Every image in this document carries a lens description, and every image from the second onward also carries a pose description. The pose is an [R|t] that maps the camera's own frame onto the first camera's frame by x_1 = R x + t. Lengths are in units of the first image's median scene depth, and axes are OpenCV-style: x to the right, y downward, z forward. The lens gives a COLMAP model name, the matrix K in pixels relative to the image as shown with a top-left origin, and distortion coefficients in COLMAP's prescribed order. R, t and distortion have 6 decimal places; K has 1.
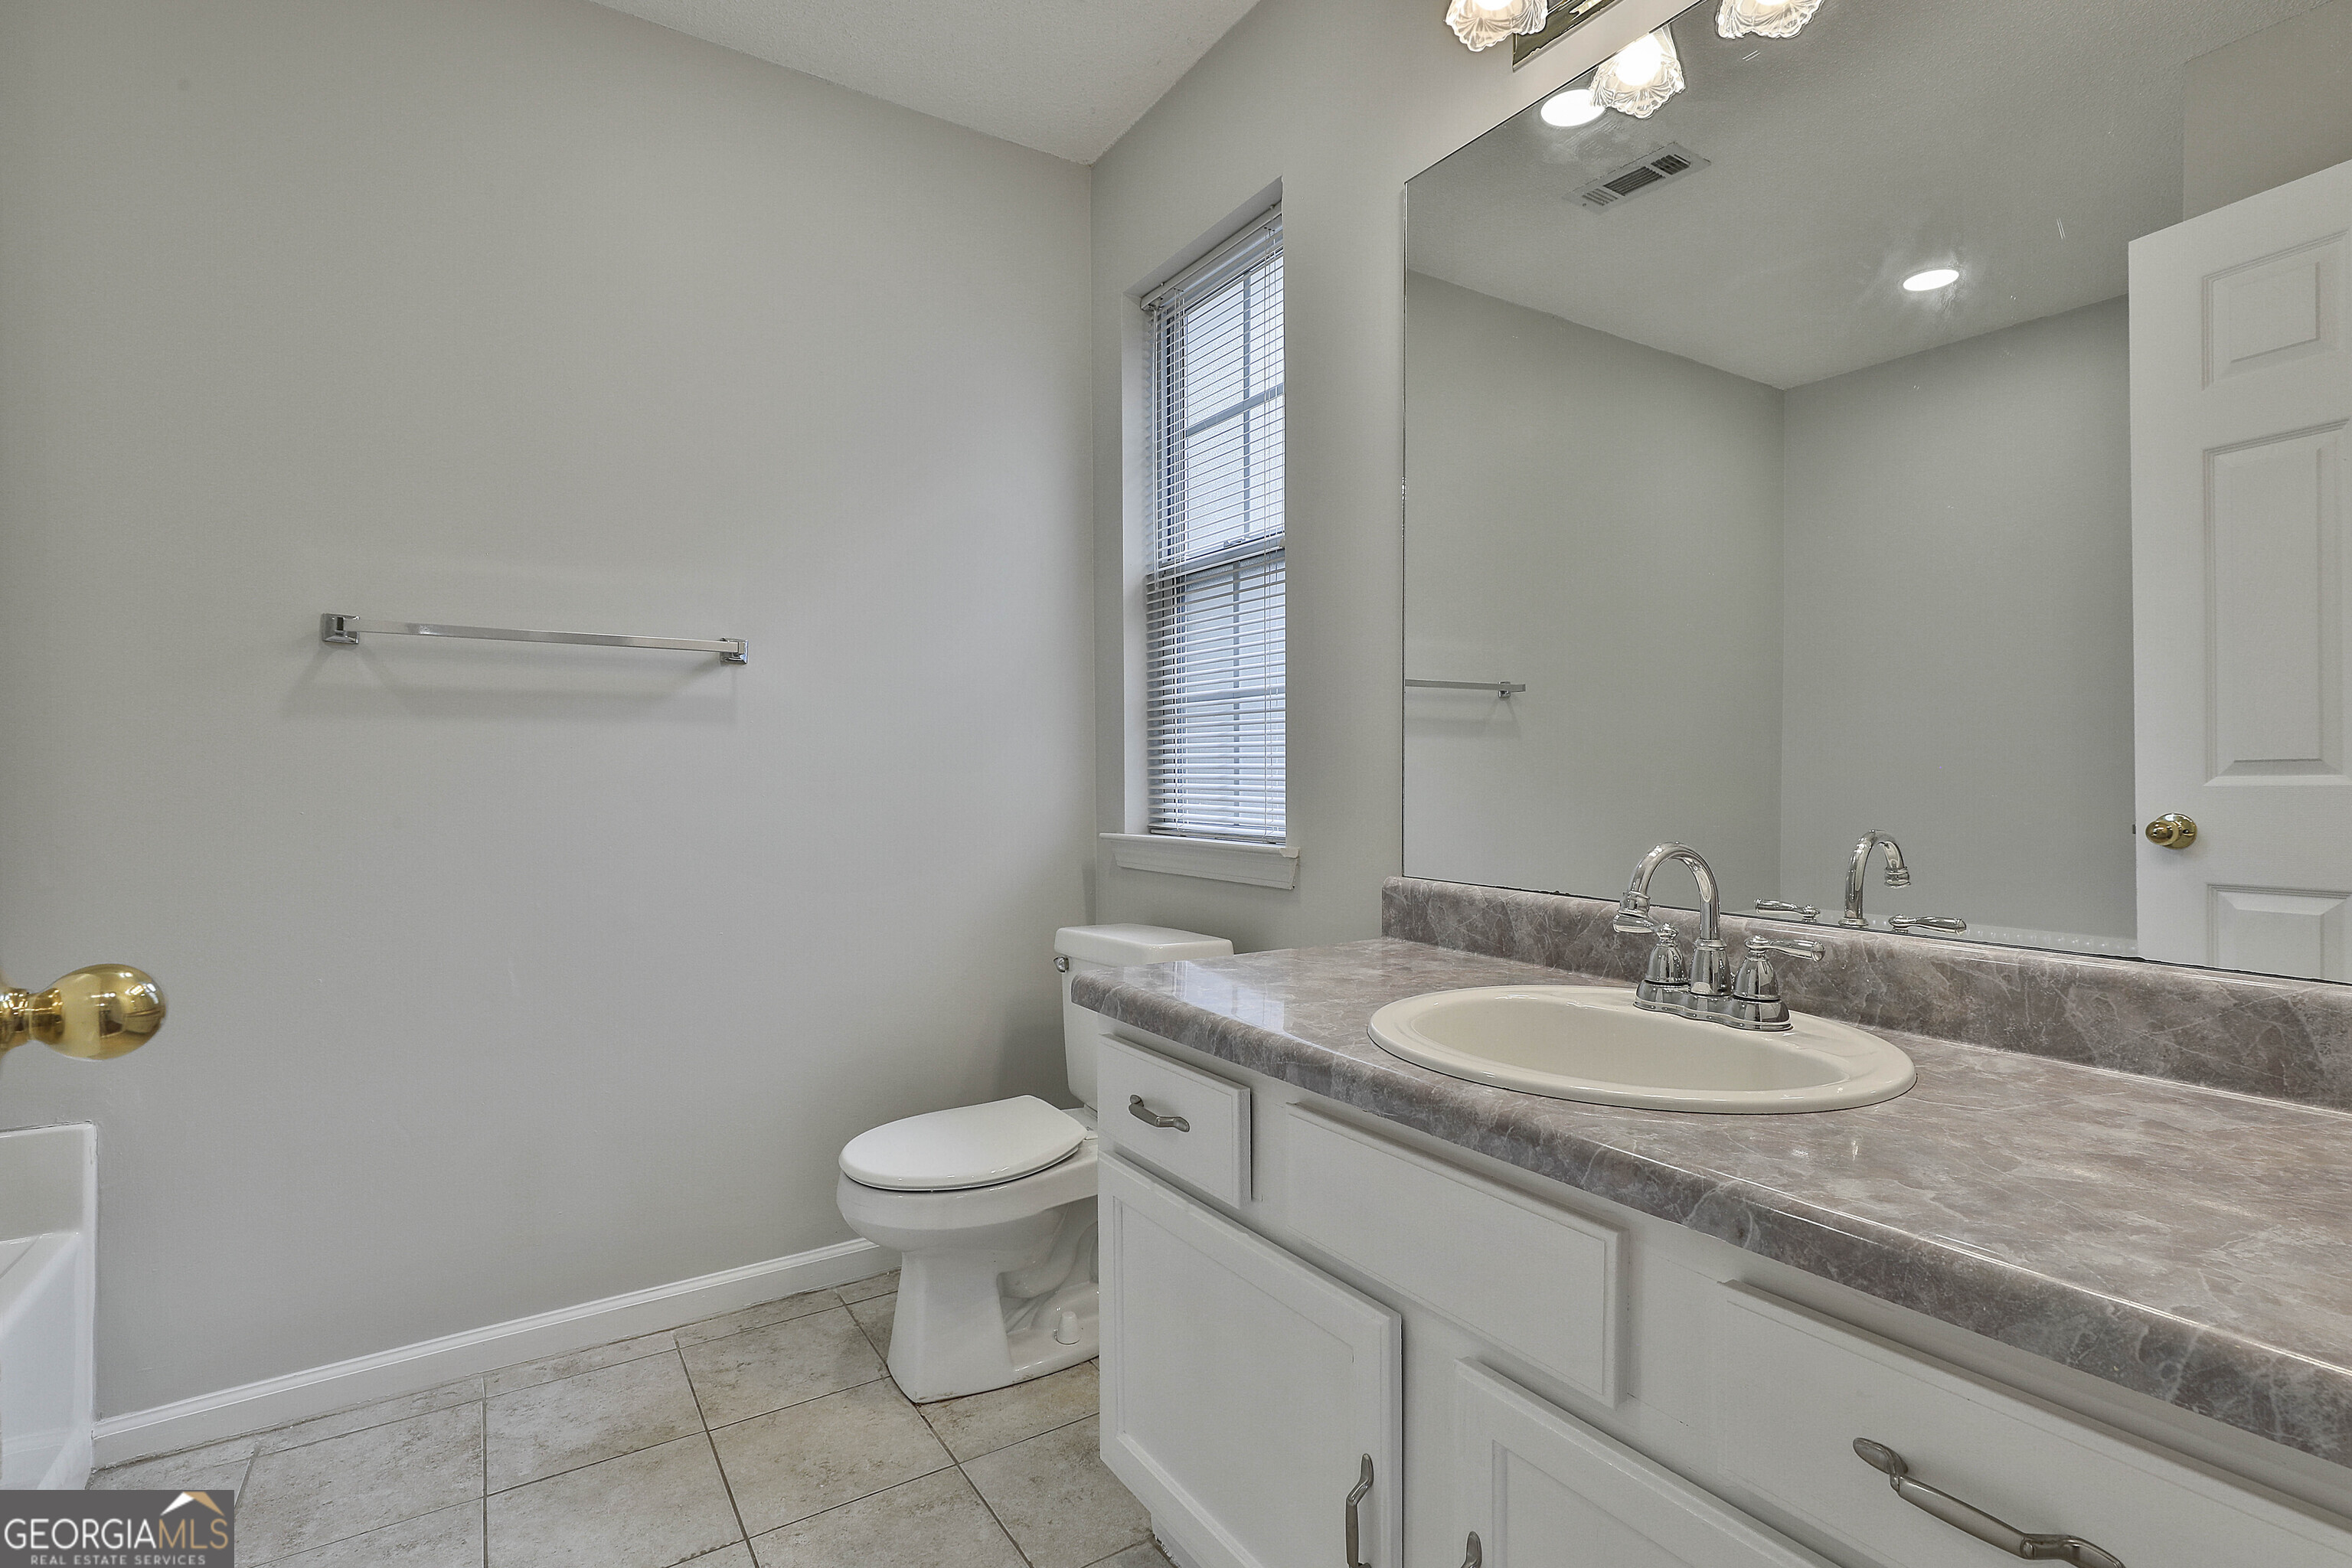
lens RADIAL K [[1139.7, 0, 1180.8], [0, 1139.7, 774.3], [0, 0, 1]] dist [-0.000718, 0.000322]
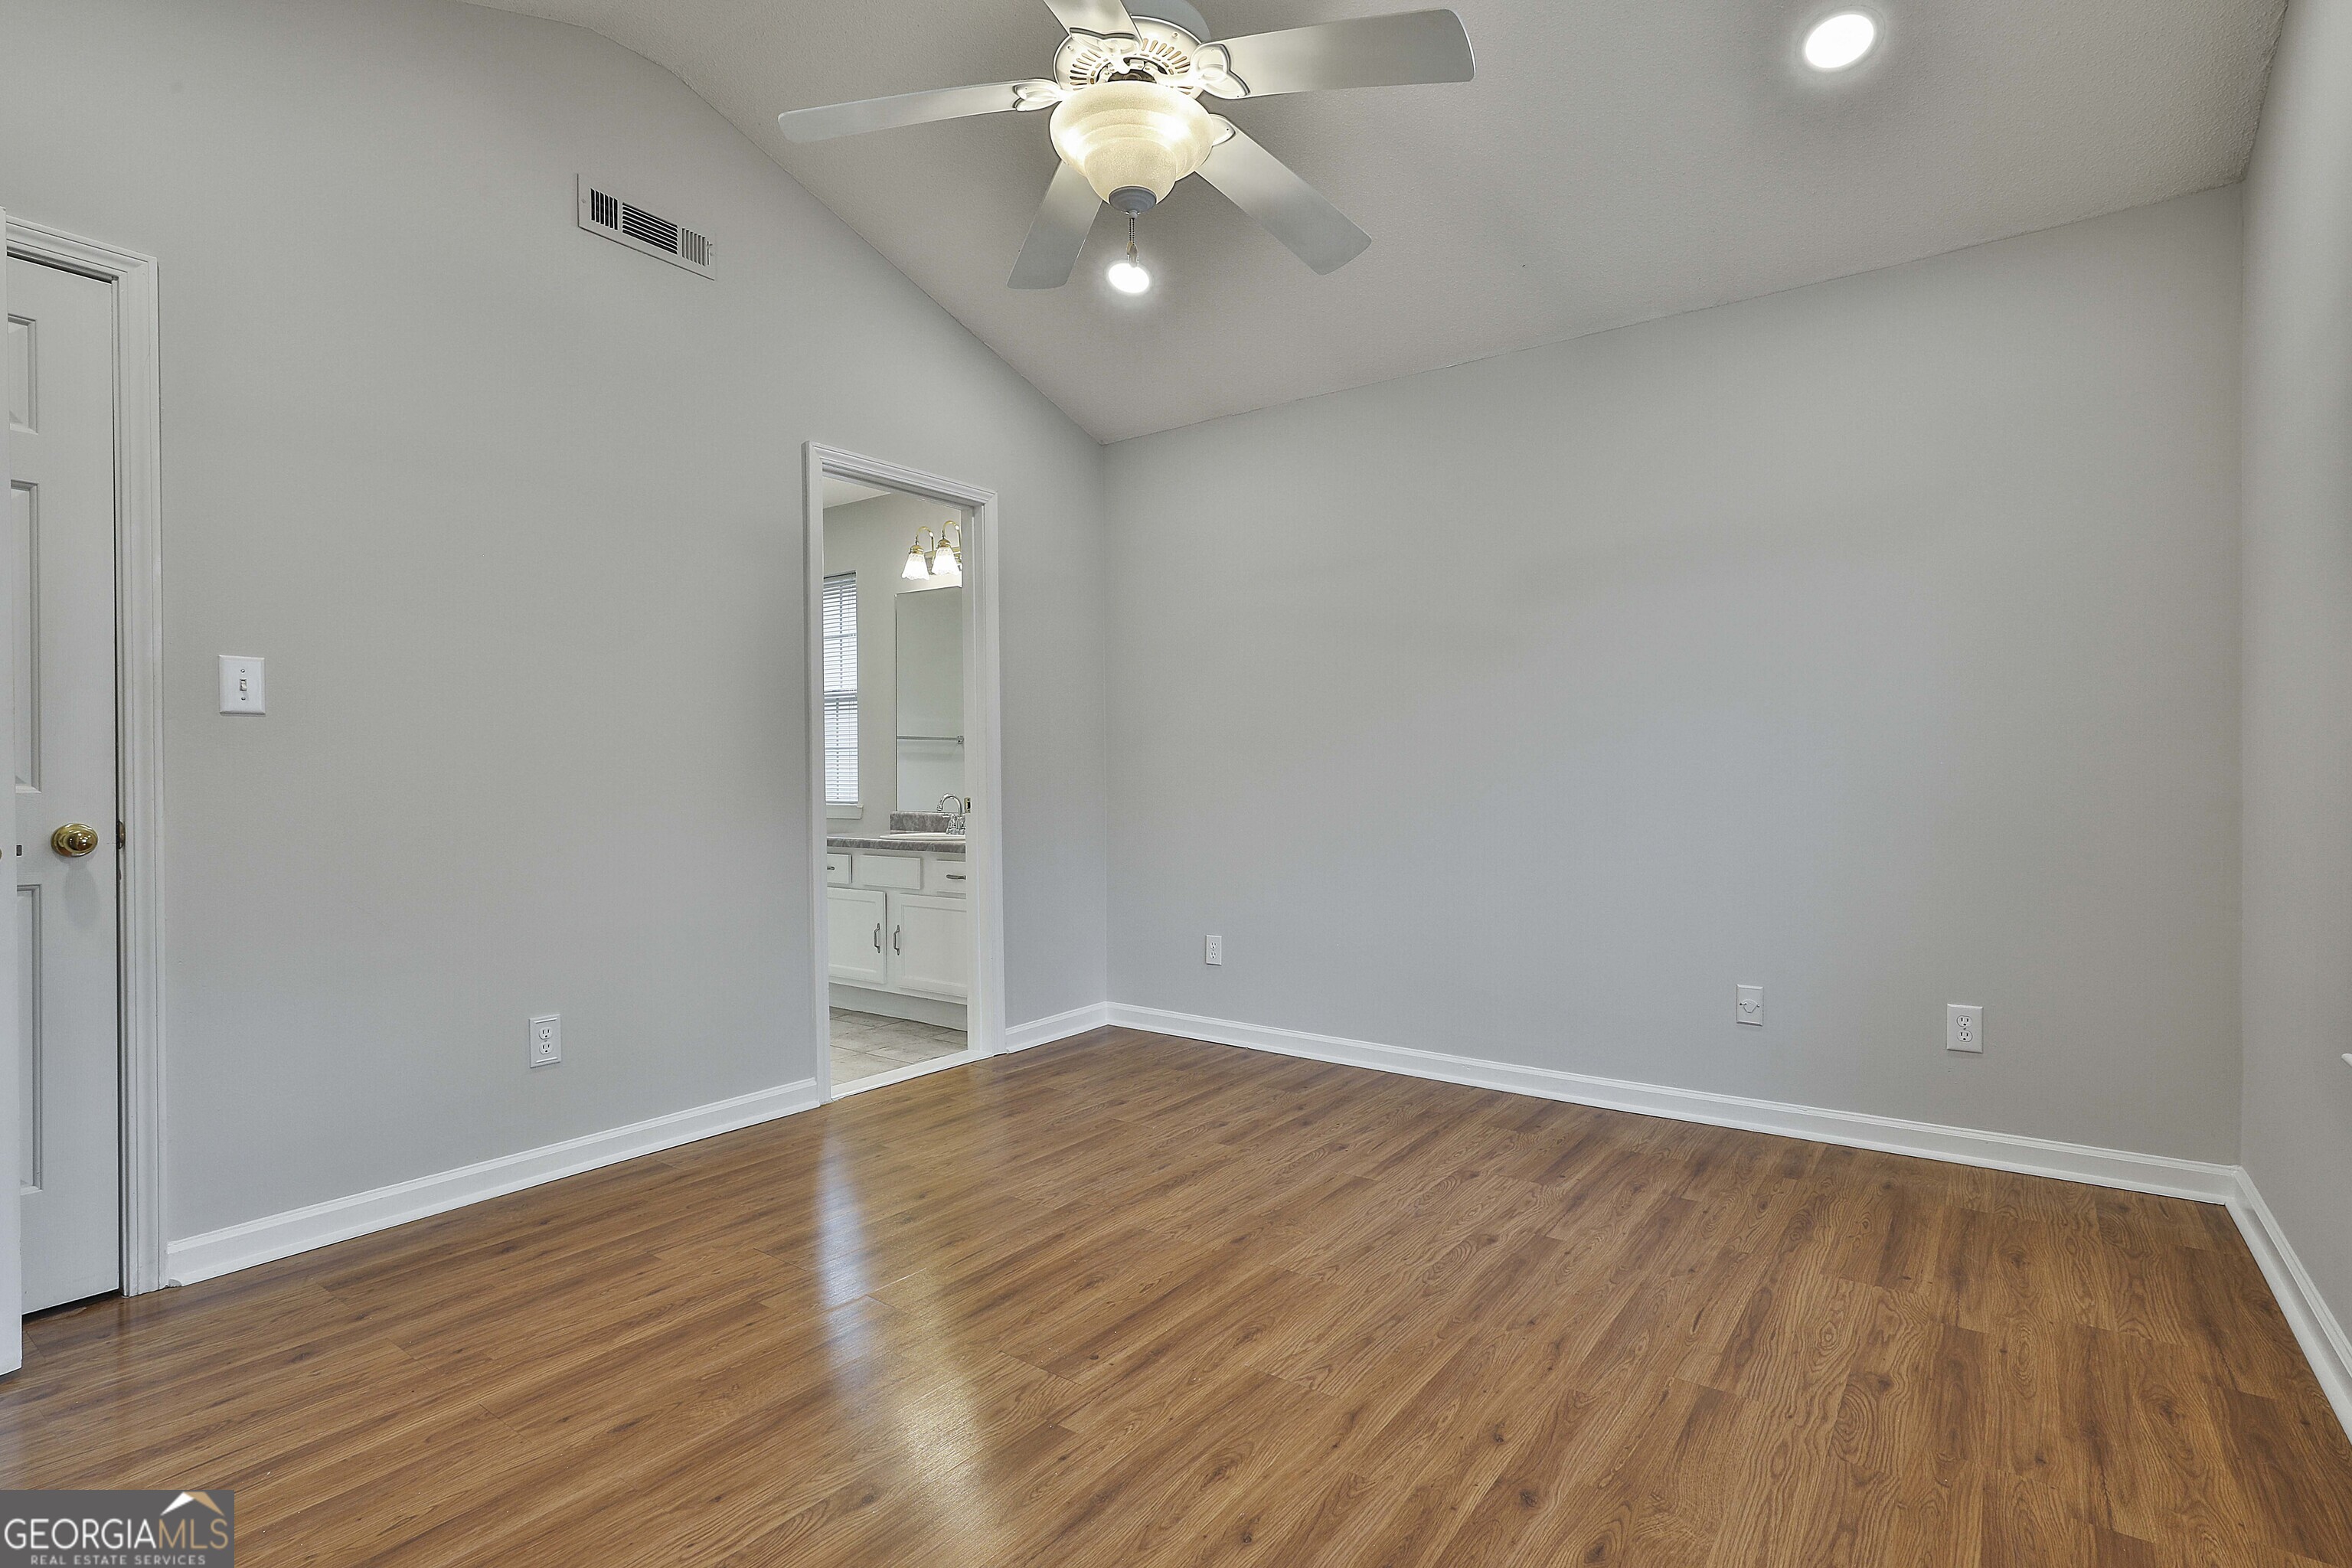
lens RADIAL K [[1139.7, 0, 1180.8], [0, 1139.7, 774.3], [0, 0, 1]] dist [-0.000718, 0.000322]
pose [[0.930809, -0.005167, 0.365469, -0.233770], [0.005530, 0.999985, 0.000055, -0.008810], [-0.365464, 0.001970, 0.930824, -2.296792]]
